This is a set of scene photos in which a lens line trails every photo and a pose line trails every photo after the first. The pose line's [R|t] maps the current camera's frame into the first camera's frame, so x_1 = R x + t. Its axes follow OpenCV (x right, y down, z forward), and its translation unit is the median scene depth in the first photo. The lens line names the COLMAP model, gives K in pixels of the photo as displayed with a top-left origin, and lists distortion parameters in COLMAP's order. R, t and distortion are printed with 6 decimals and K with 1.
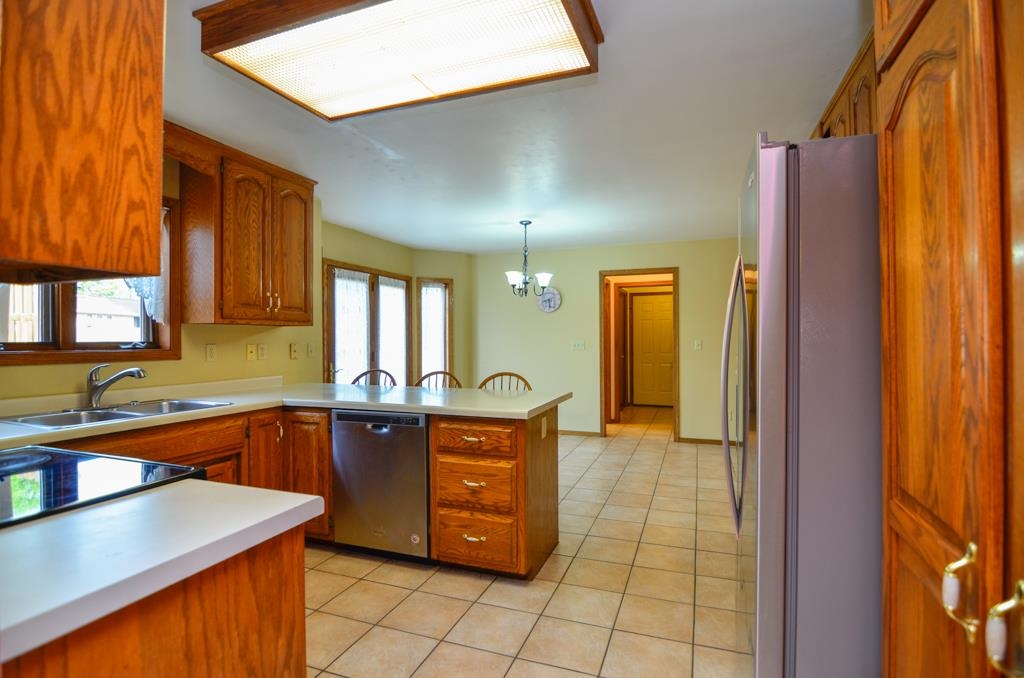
lens RADIAL K [[500.4, 0, 510.4], [0, 500.4, 335.5], [0, 0, 1]] dist [0.001659, -0.000161]
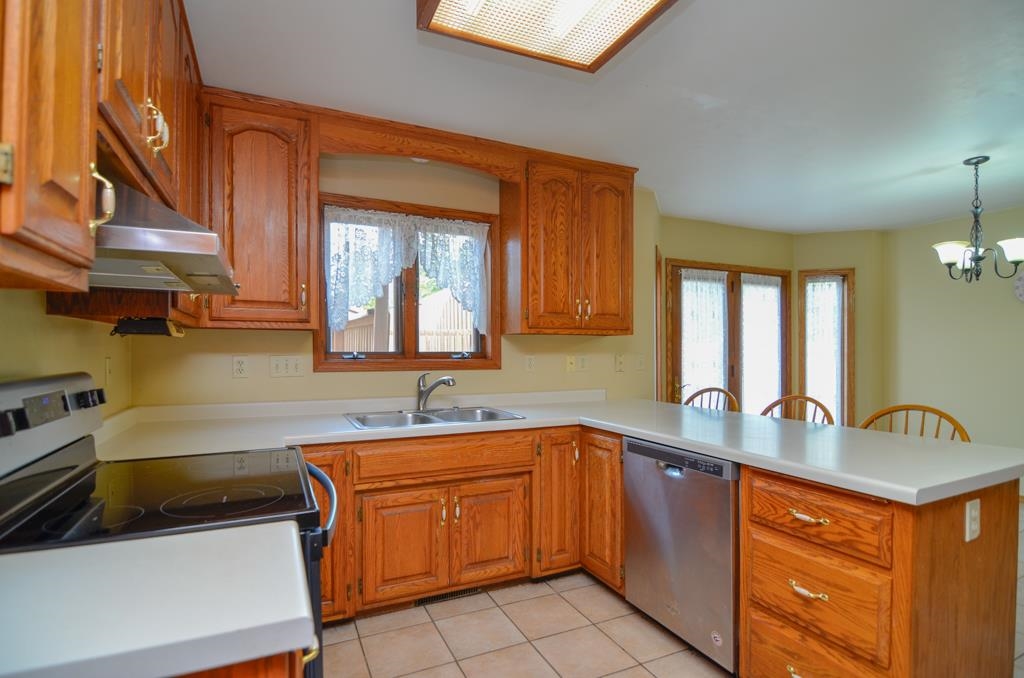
lens RADIAL K [[499.9, 0, 508.0], [0, 499.9, 352.4], [0, 0, 1]] dist [0.001035, -0.013919]
pose [[0.714118, 0.005551, -0.700004, 0.075659], [0.002955, 0.999936, 0.010944, 0.001932], [0.700019, -0.009884, 0.714056, 0.280739]]
